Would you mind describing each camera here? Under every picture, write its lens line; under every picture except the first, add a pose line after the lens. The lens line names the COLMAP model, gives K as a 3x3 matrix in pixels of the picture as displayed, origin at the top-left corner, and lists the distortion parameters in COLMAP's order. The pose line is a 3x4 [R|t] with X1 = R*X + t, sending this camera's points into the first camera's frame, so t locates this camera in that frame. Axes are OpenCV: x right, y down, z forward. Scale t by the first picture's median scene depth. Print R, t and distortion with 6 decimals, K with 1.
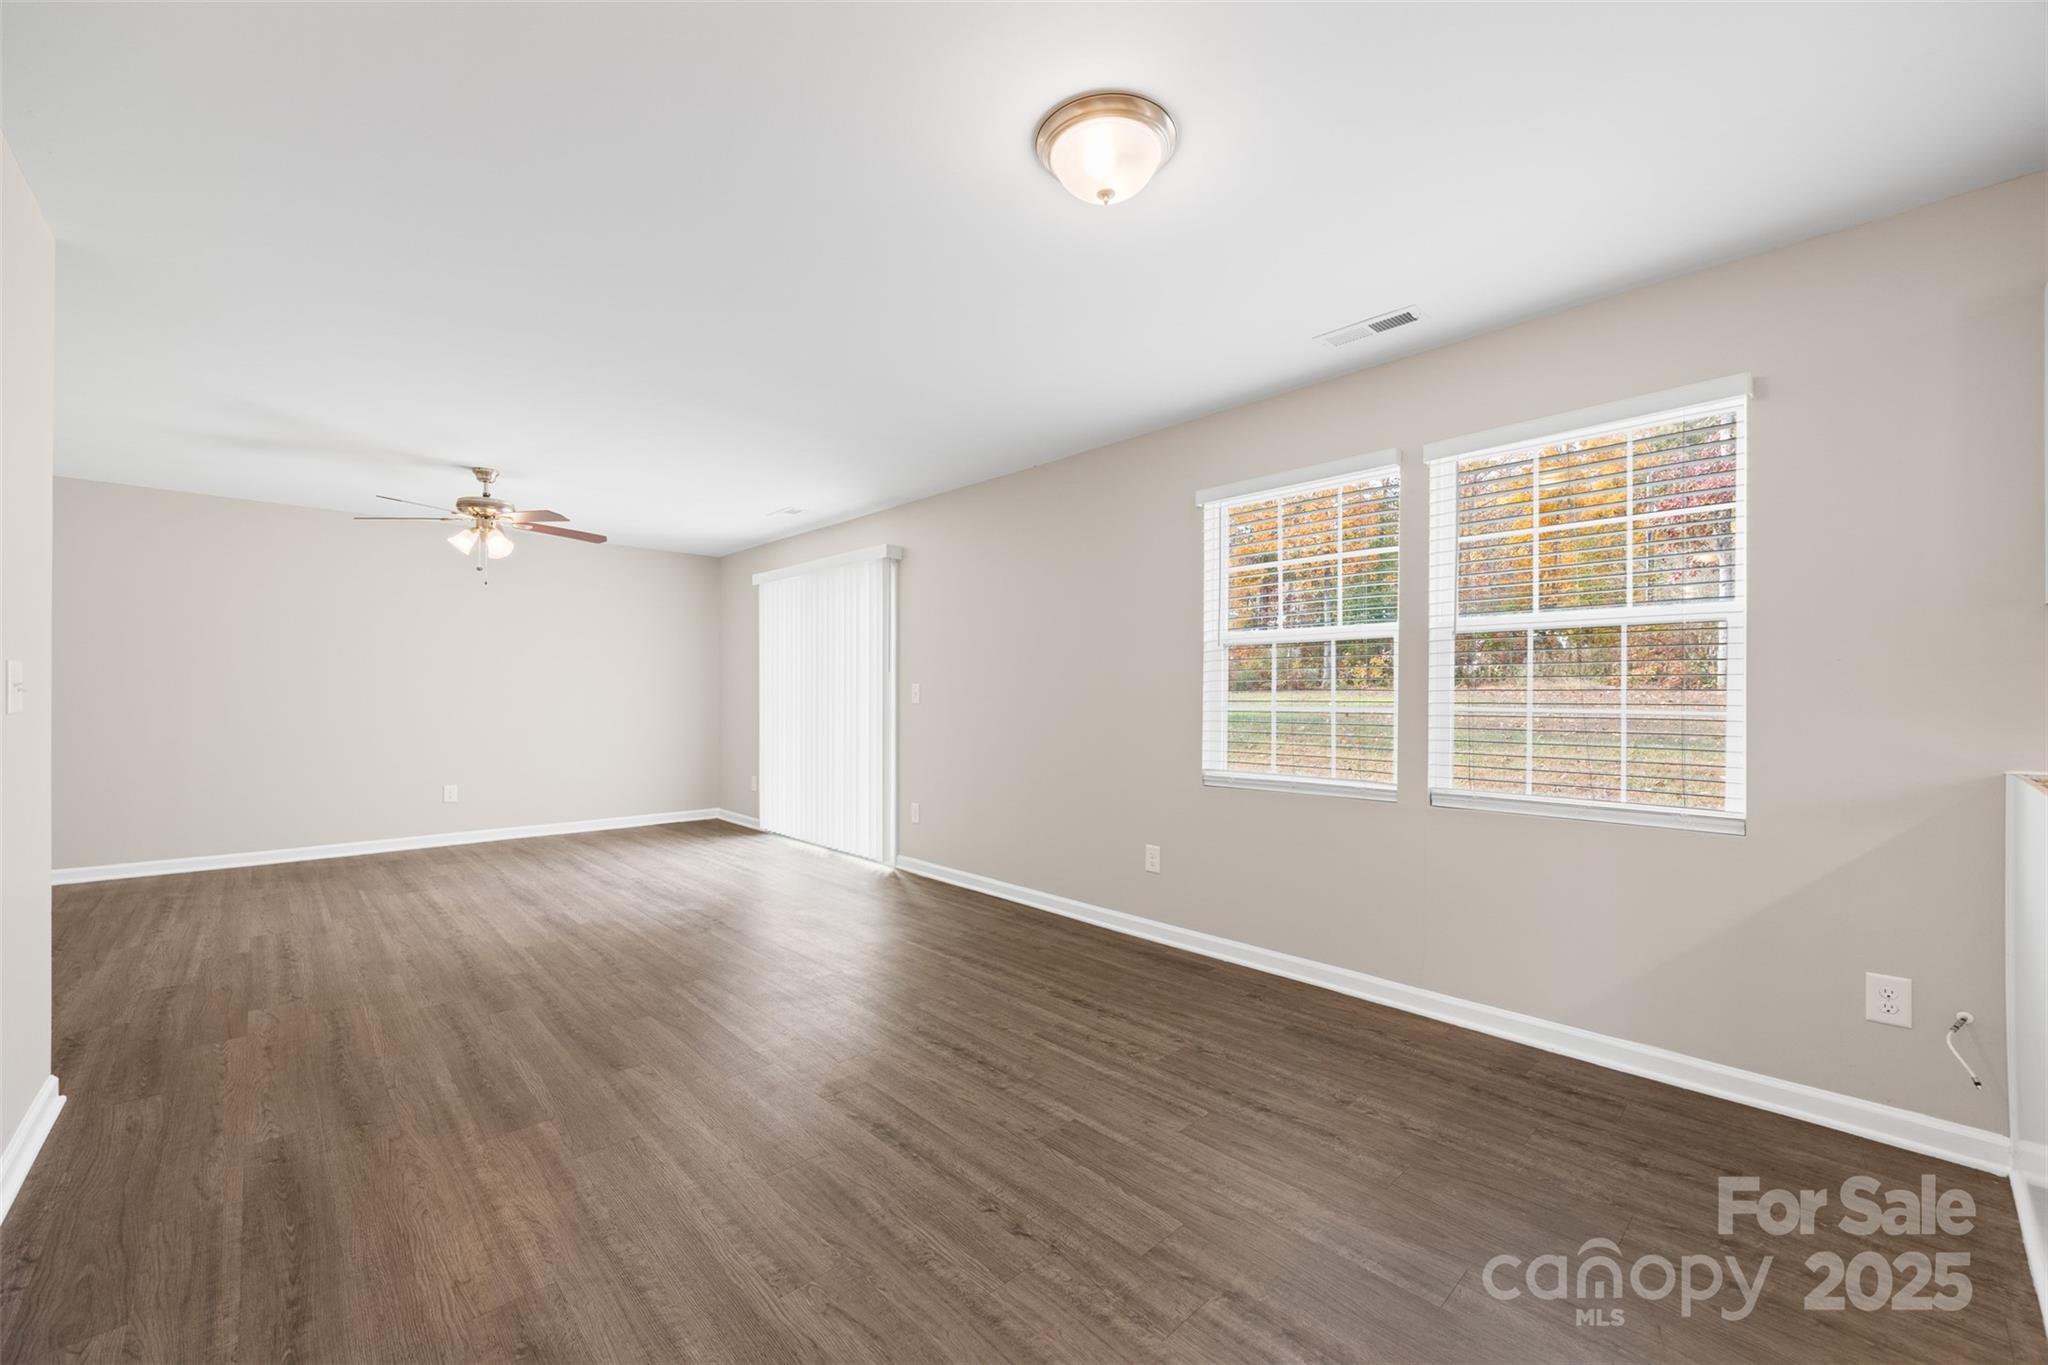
lens RADIAL K [[812.6, 0, 1011.2], [0, 812.6, 673.8], [0, 0, 1]] dist [0.002534, 0.000036]
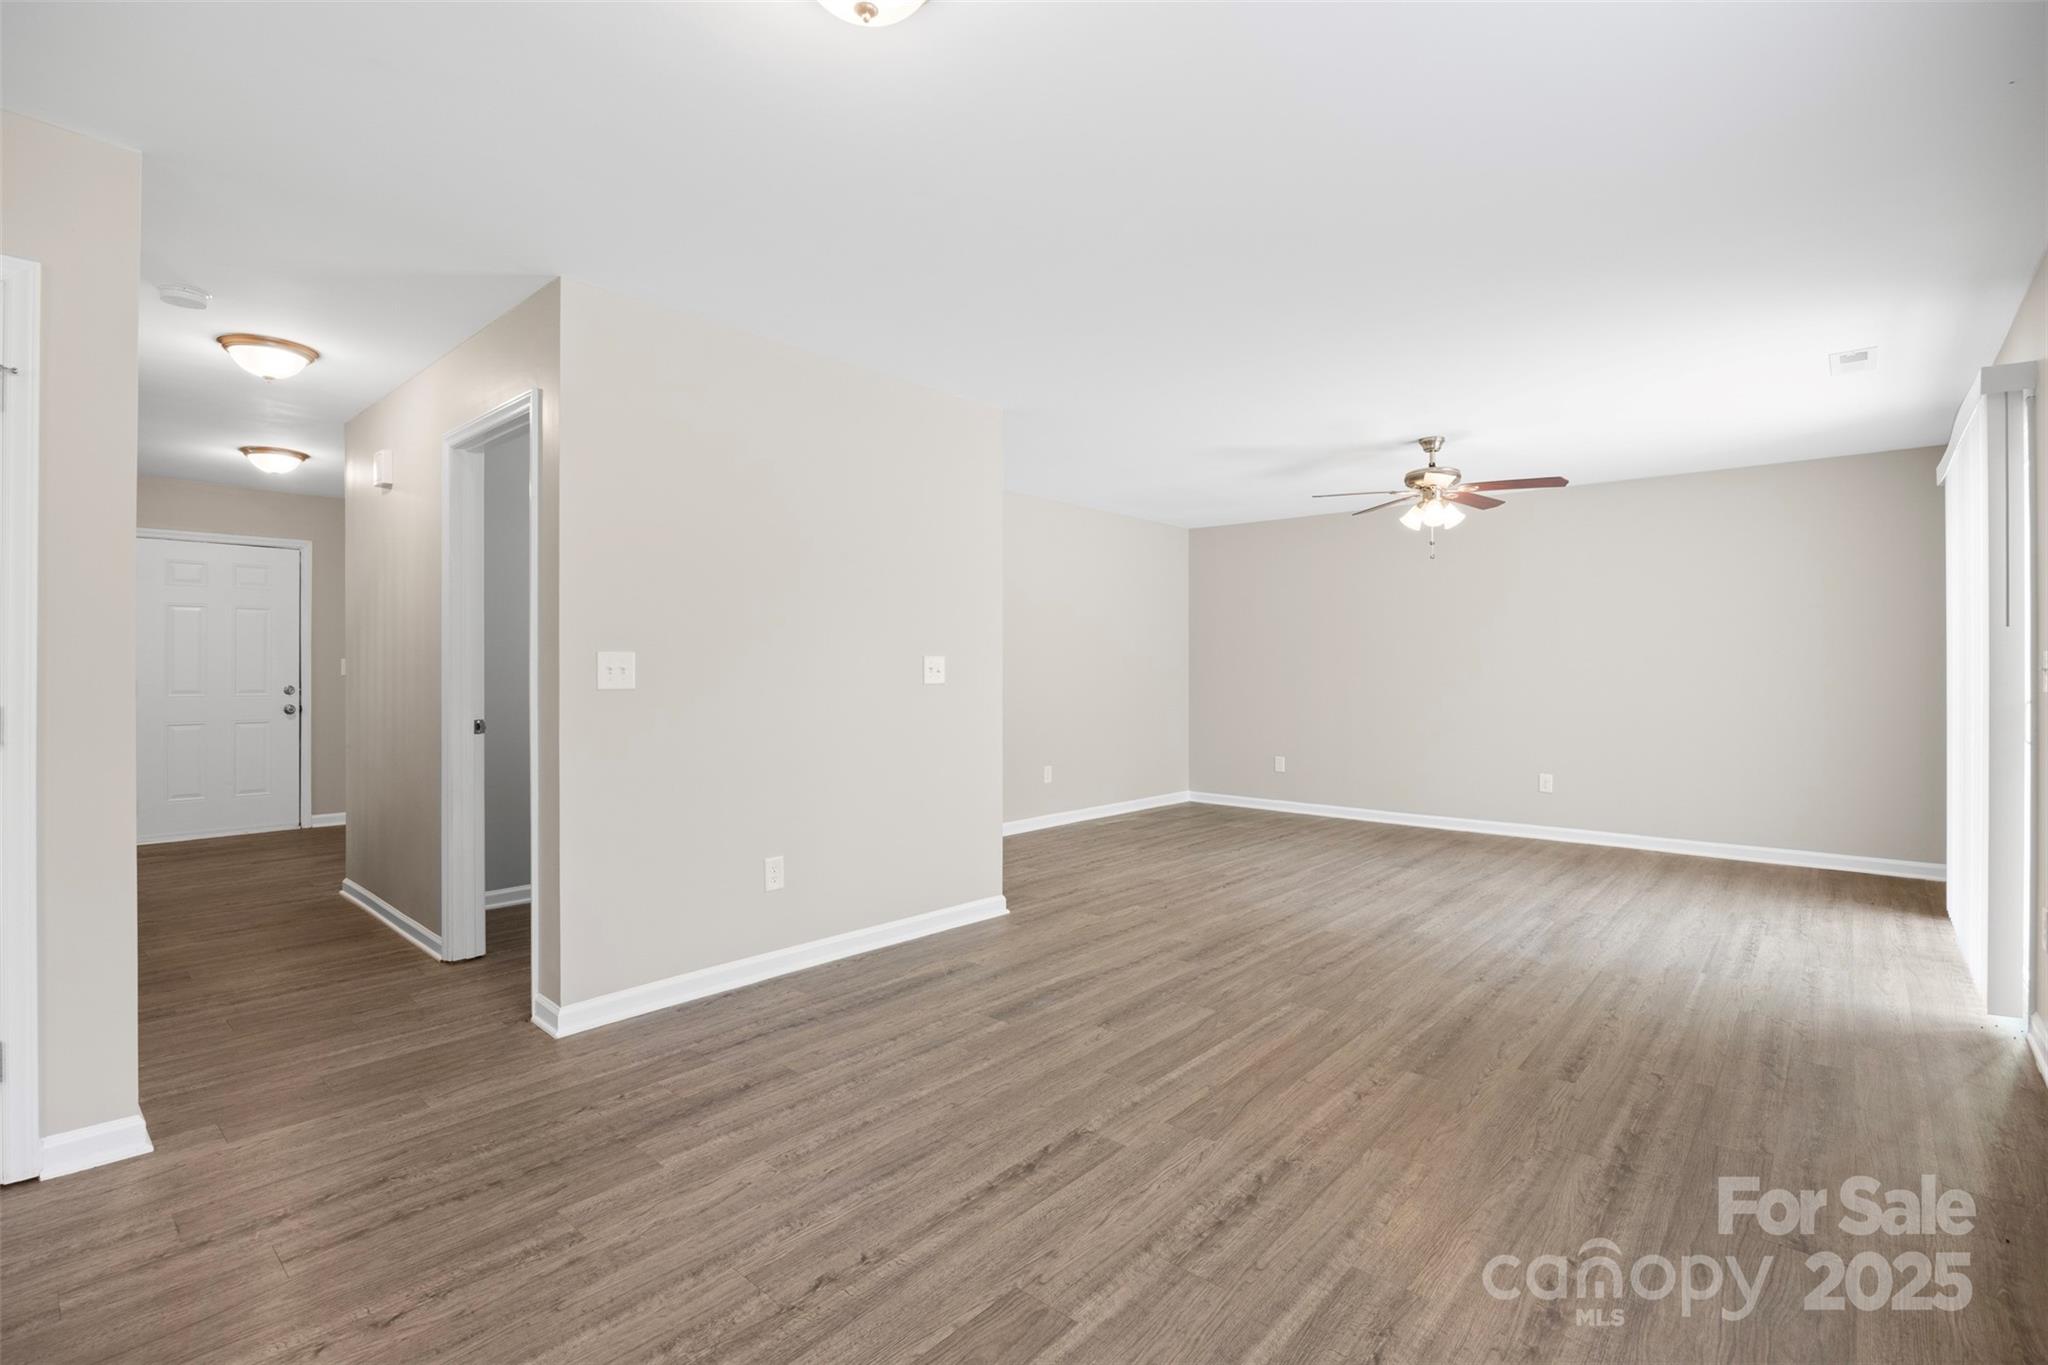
lens RADIAL K [[920.8, 0, 1024.0], [0, 920.8, 682.5], [0, 0, 1]] dist [-0.017014, 0.000444]
pose [[0.094069, 0.004020, -0.995558, 0.654276], [0.027808, 0.999591, 0.006663, 0.022502], [0.995177, -0.028311, 0.093919, 0.736491]]
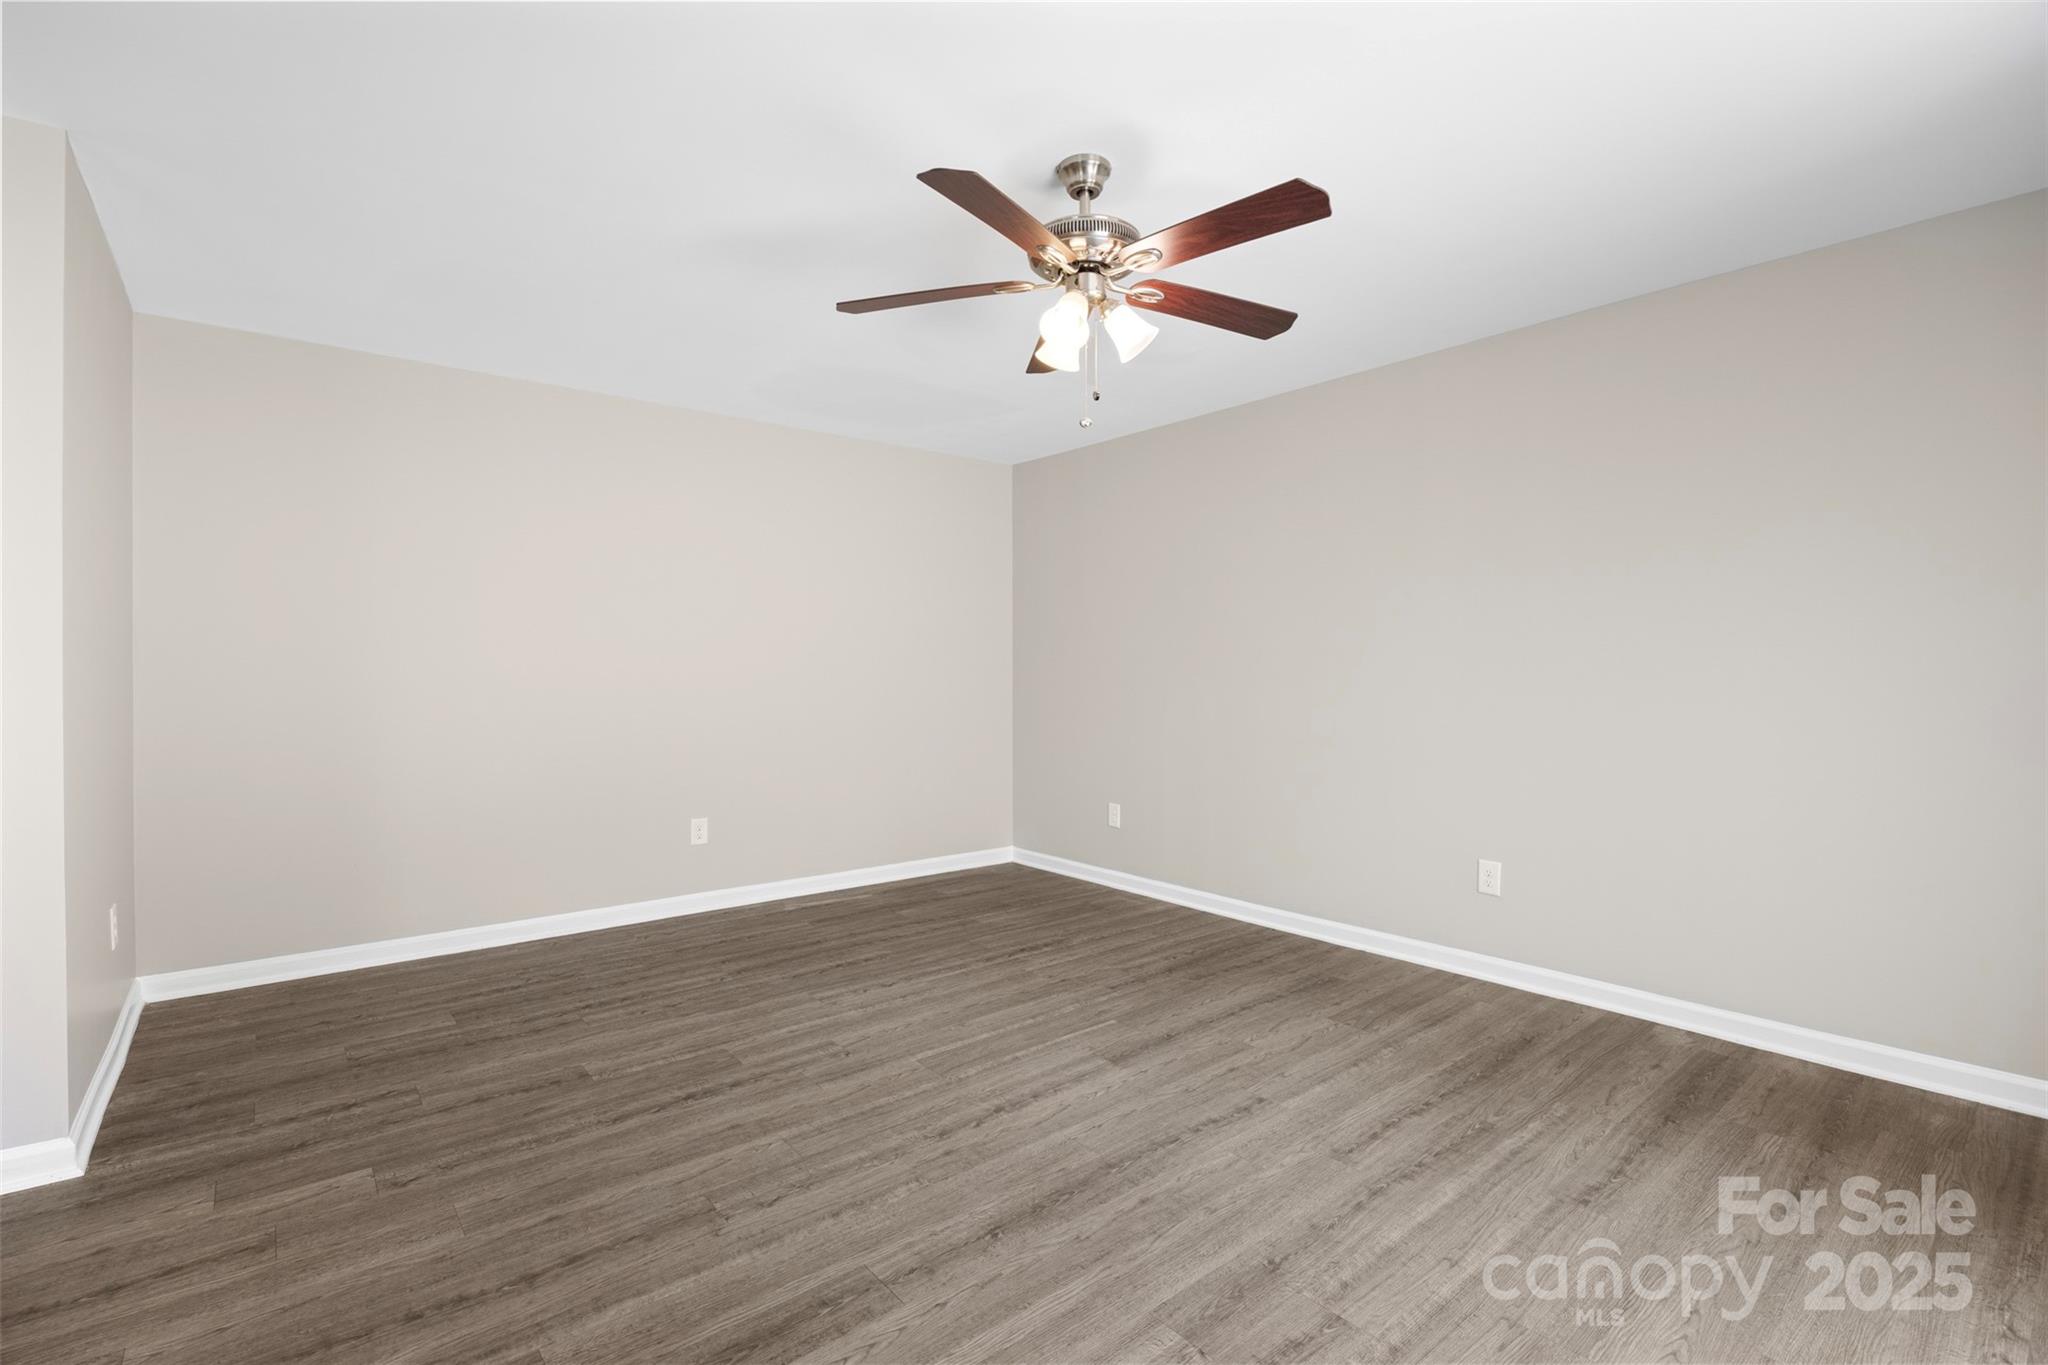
lens RADIAL K [[920.8, 0, 1024.0], [0, 920.8, 682.5], [0, 0, 1]] dist [-0.017014, 0.000444]
pose [[-0.049219, 0.000407, -0.998788, -0.258622], [0.026868, 0.999639, -0.000916, 0.045510], [0.998427, -0.026880, -0.049212, 1.712021]]
